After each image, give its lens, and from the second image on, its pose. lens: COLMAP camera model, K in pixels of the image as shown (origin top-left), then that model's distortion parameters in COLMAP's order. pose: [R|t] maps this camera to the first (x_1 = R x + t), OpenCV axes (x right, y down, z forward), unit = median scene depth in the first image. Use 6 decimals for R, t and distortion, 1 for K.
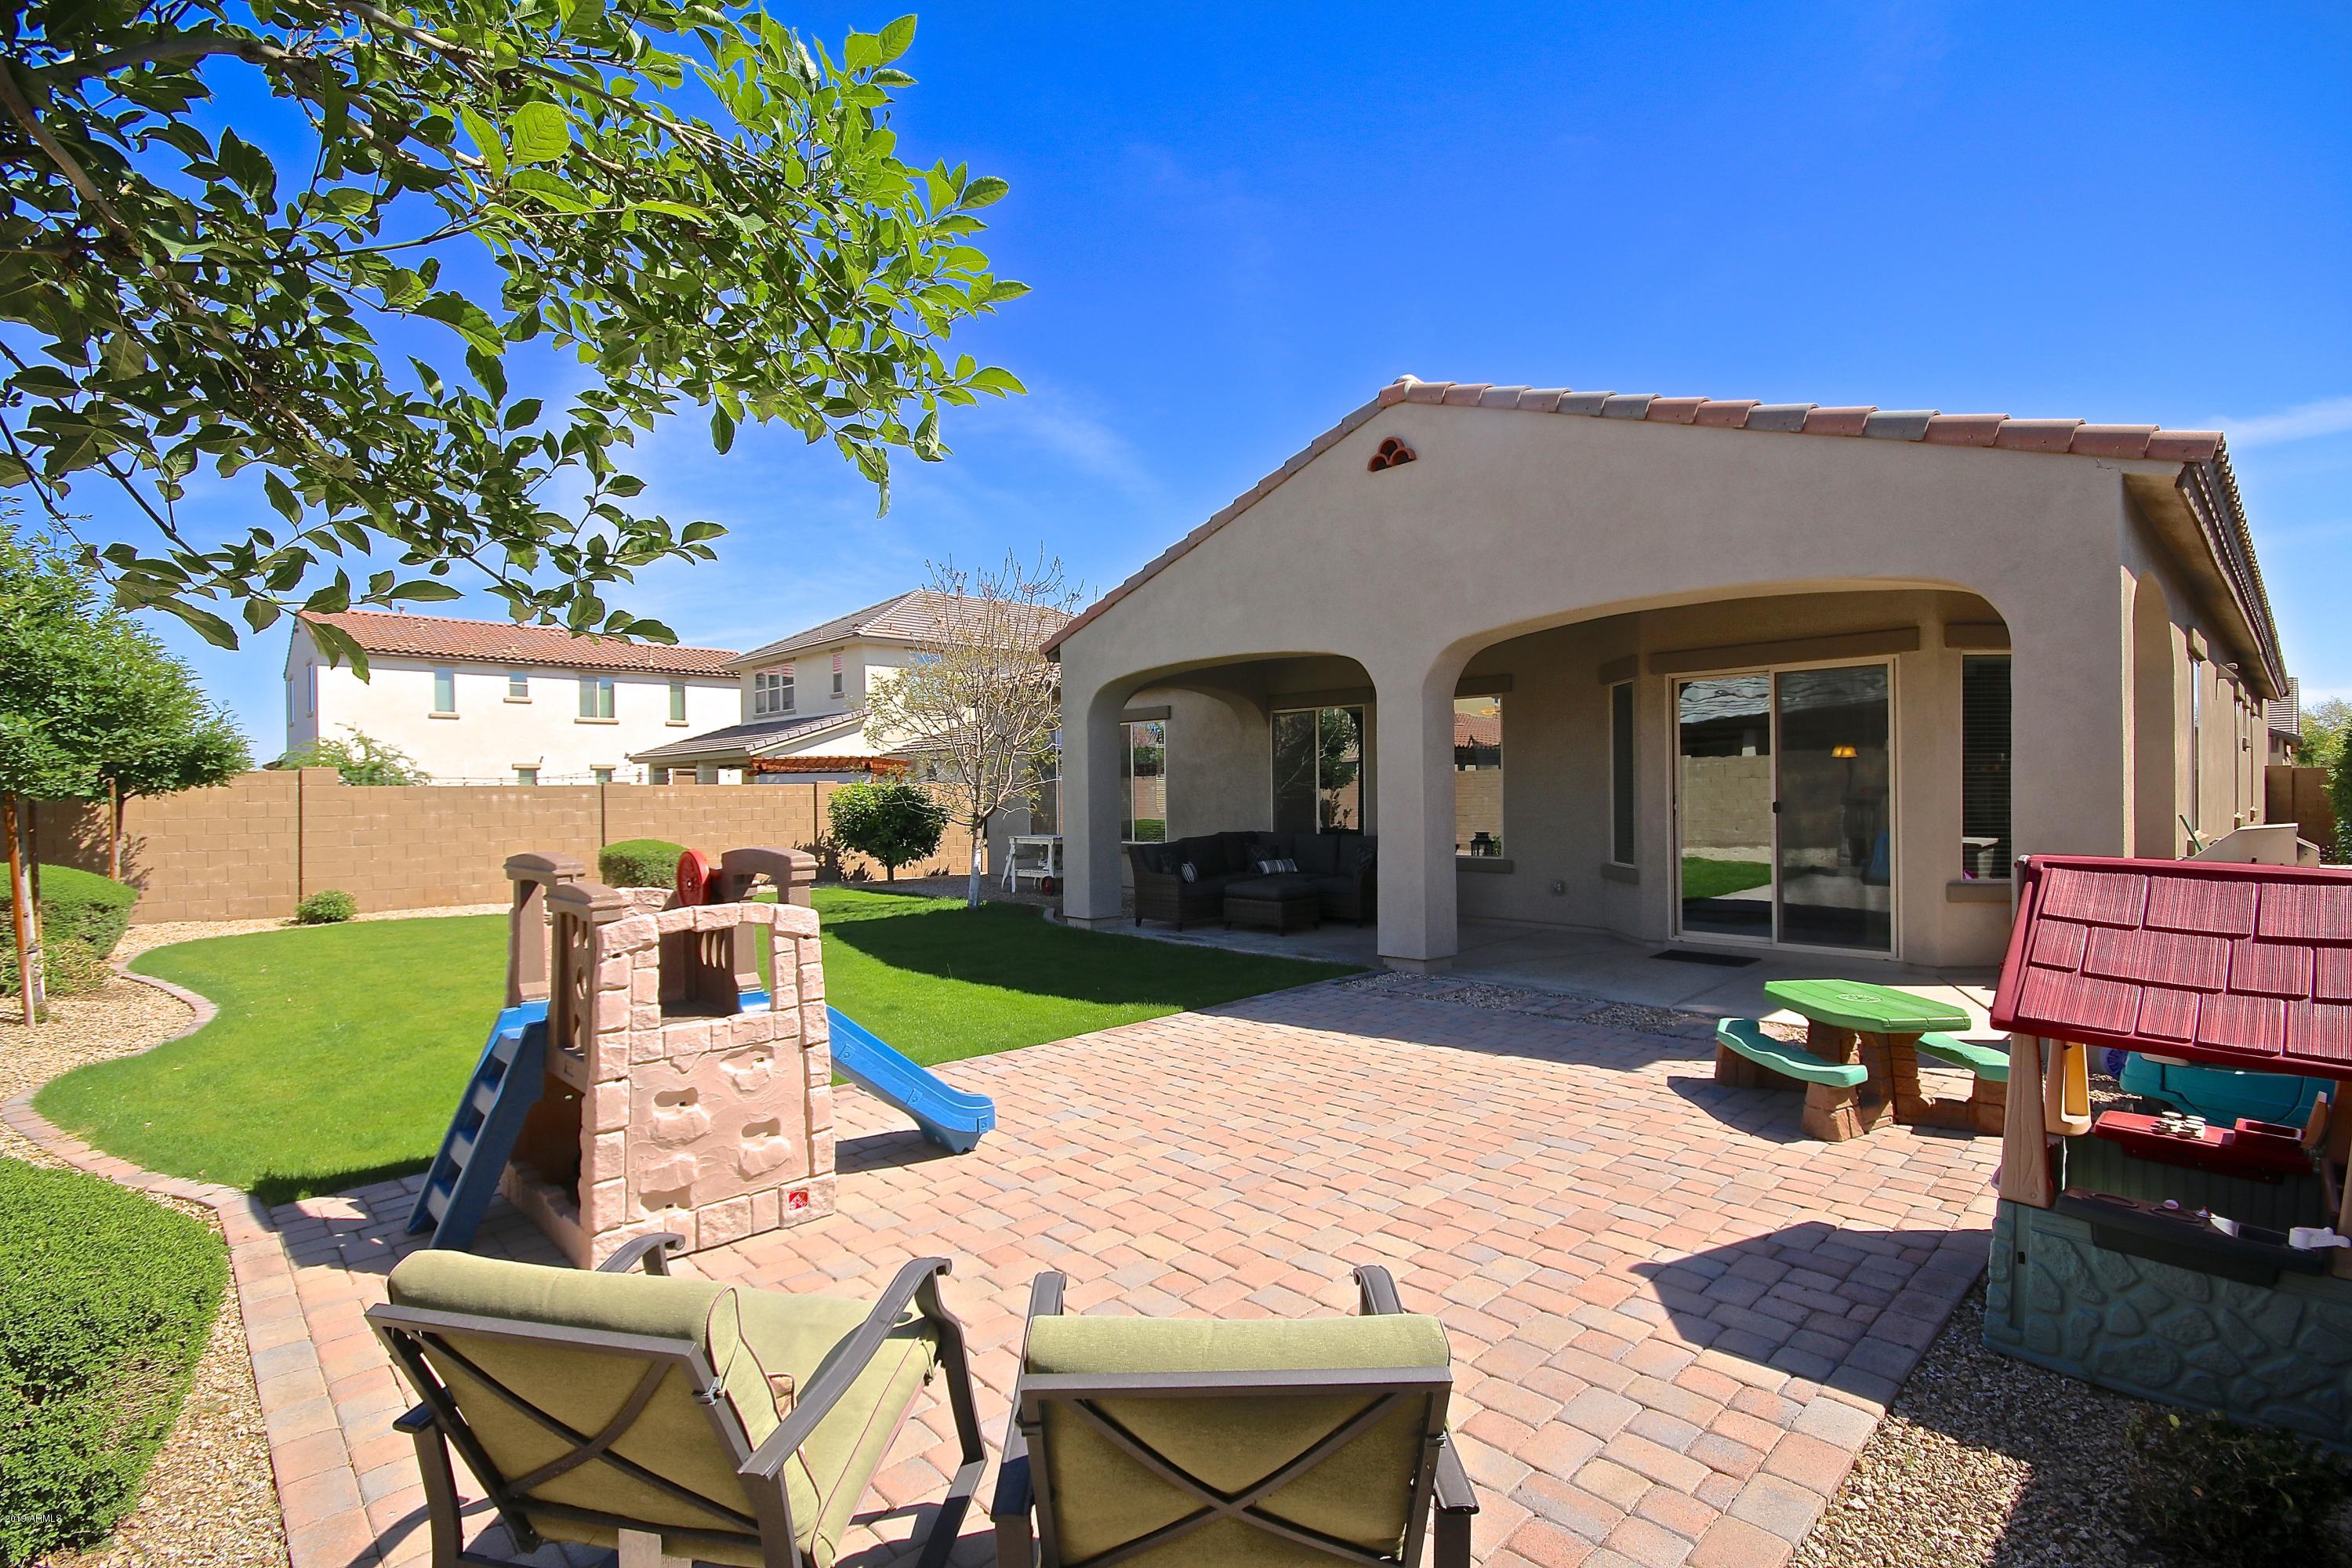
lens RADIAL K [[1109.5, 0, 1169.0], [0, 1109.5, 794.4], [0, 0, 1]] dist [0.020681, -0.017065]
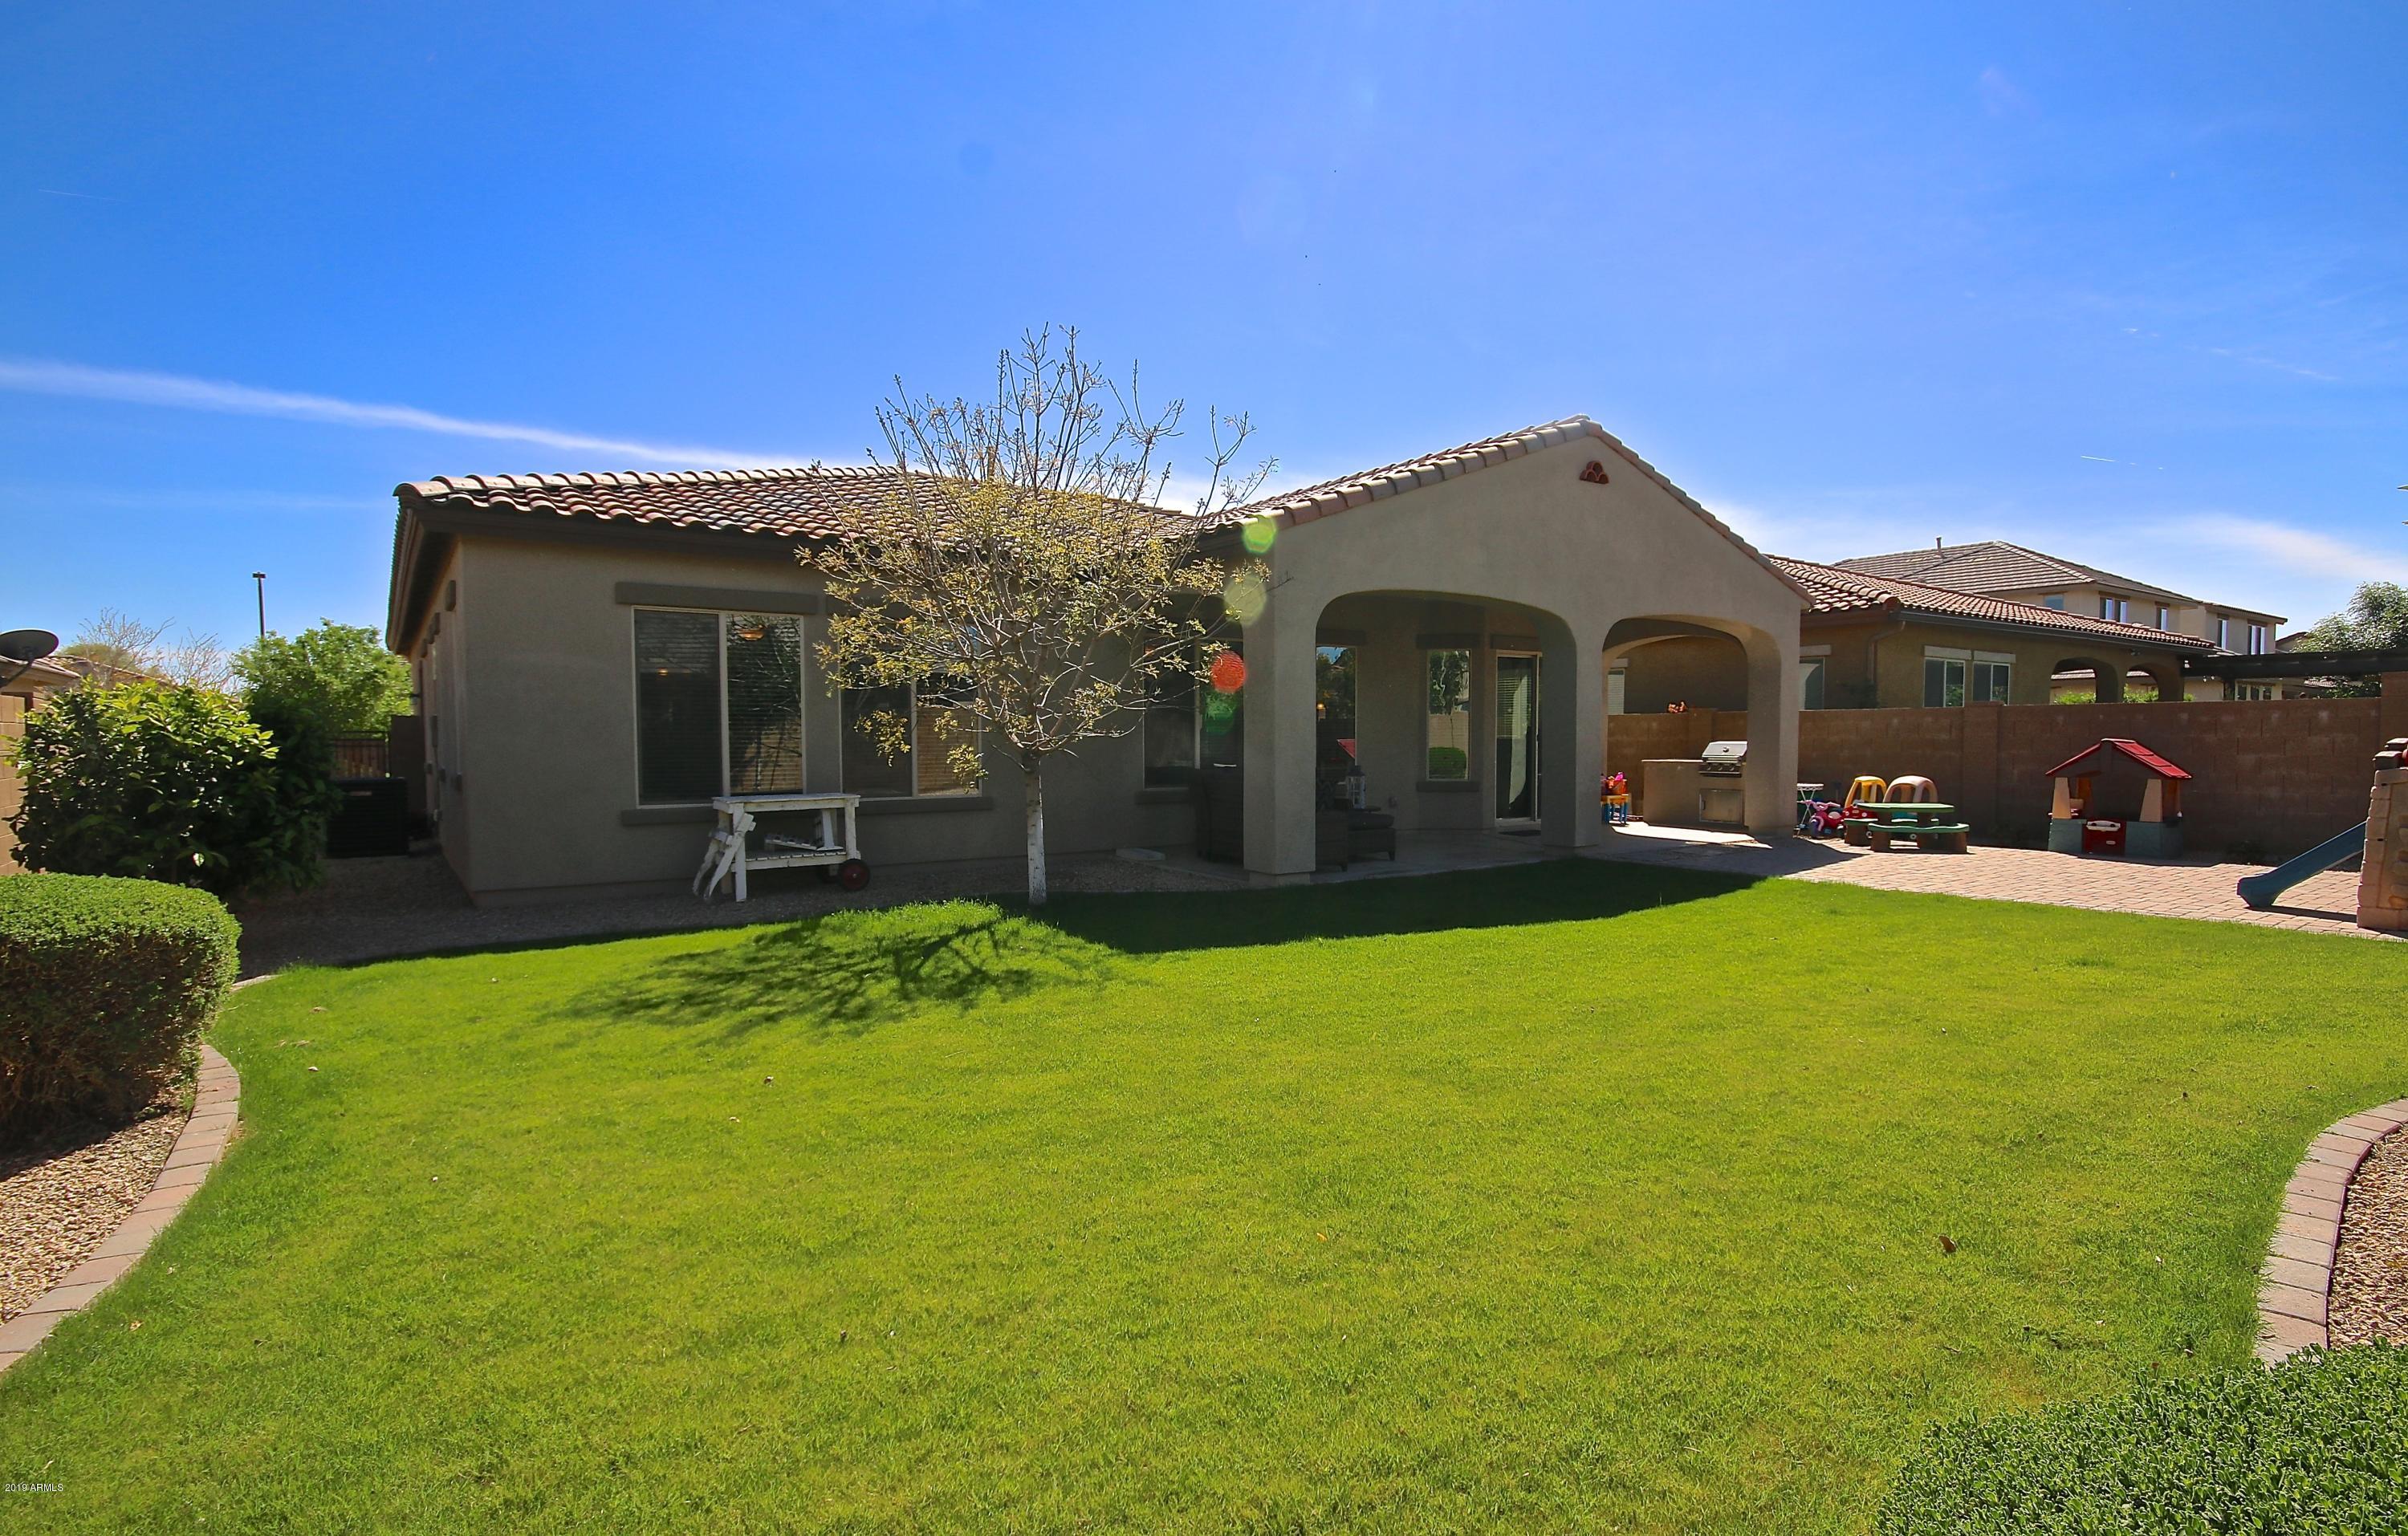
lens RADIAL K [[1096.2, 0, 1204.0], [0, 1096.2, 768.0], [0, 0, 1]] dist [0.000179, 0.000002]
pose [[0.117867, -0.028540, 0.992619, -0.743399], [0.001278, 0.999590, 0.028588, 0.008581], [-0.993029, -0.002101, 0.117855, 0.817995]]
